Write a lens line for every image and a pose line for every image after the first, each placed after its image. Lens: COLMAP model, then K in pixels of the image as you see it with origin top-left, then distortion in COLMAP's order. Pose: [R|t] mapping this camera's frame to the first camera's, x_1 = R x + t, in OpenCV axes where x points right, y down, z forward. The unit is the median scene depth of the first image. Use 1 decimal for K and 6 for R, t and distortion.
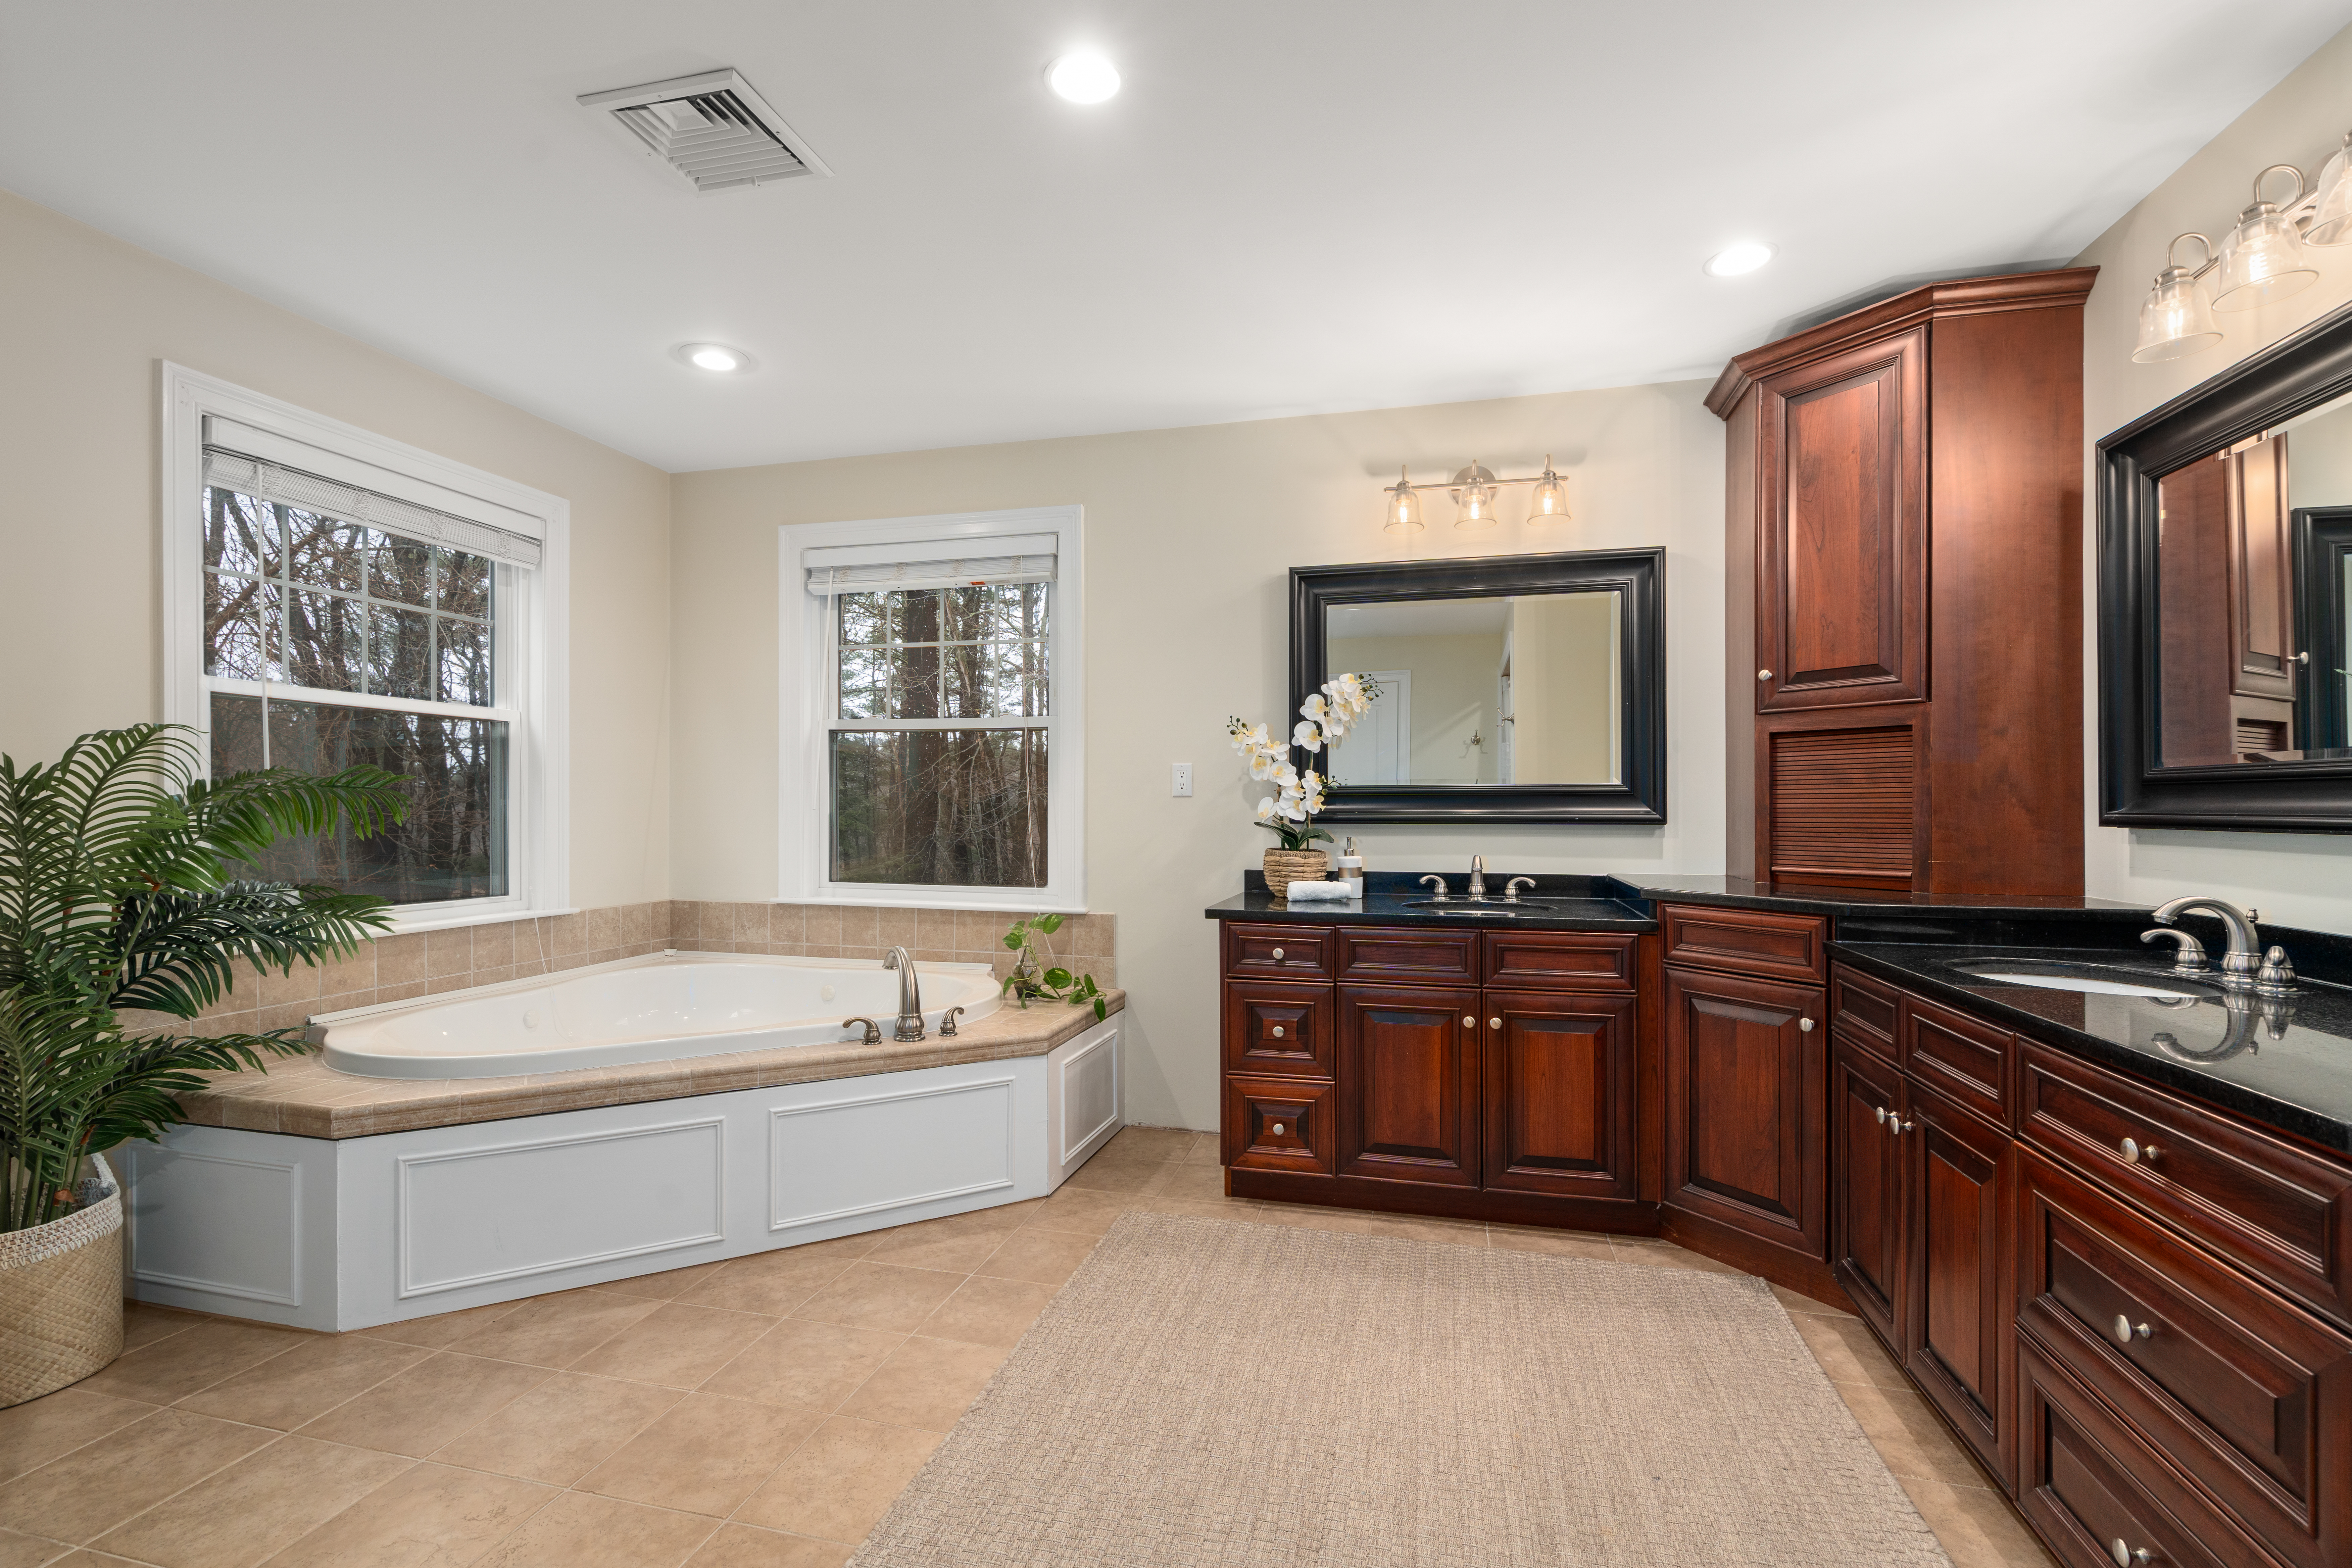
lens RADIAL K [[1065.9, 0, 1165.9], [0, 1065.9, 797.5], [0, 0, 1]] dist [-0.001384, 0.000408]
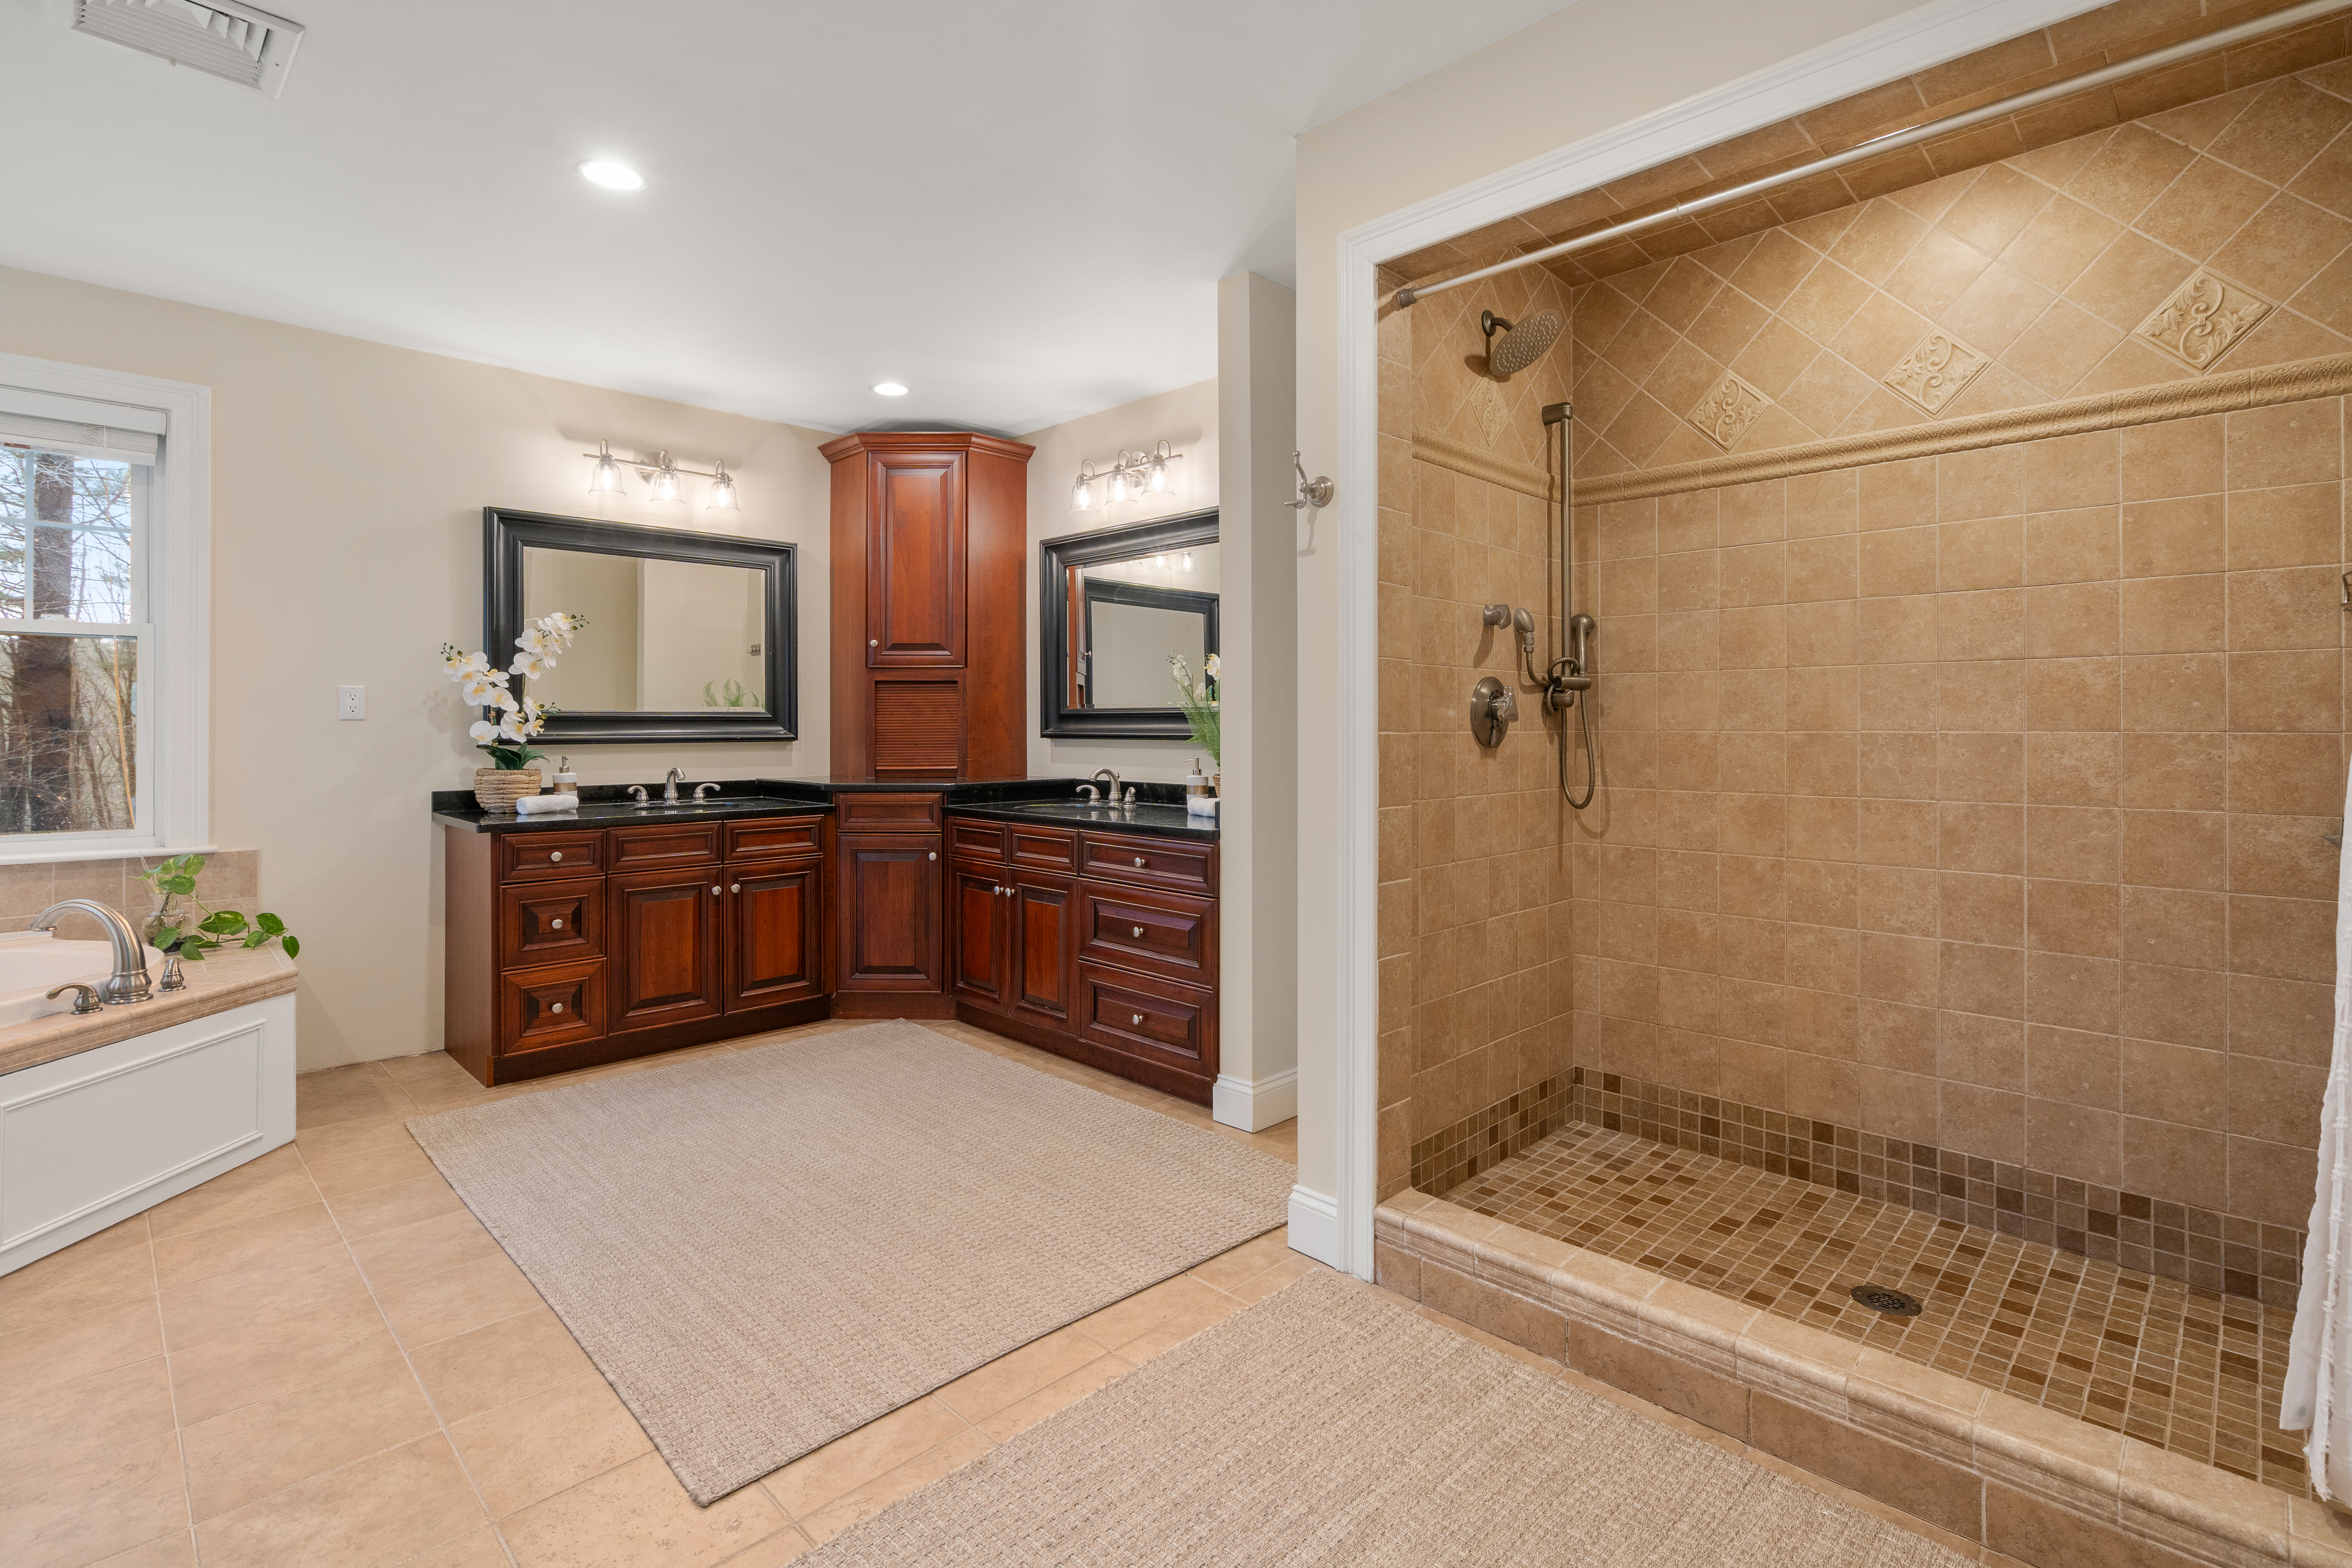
lens RADIAL K [[1091.5, 0, 1174.4], [0, 1091.5, 695.7], [0, 0, 1]] dist [-0.000100, 0.000267]
pose [[0.508294, 0.022141, 0.860899, -0.579580], [-0.004834, 0.999727, -0.022858, -0.004550], [-0.861170, 0.007457, 0.508263, -0.181787]]
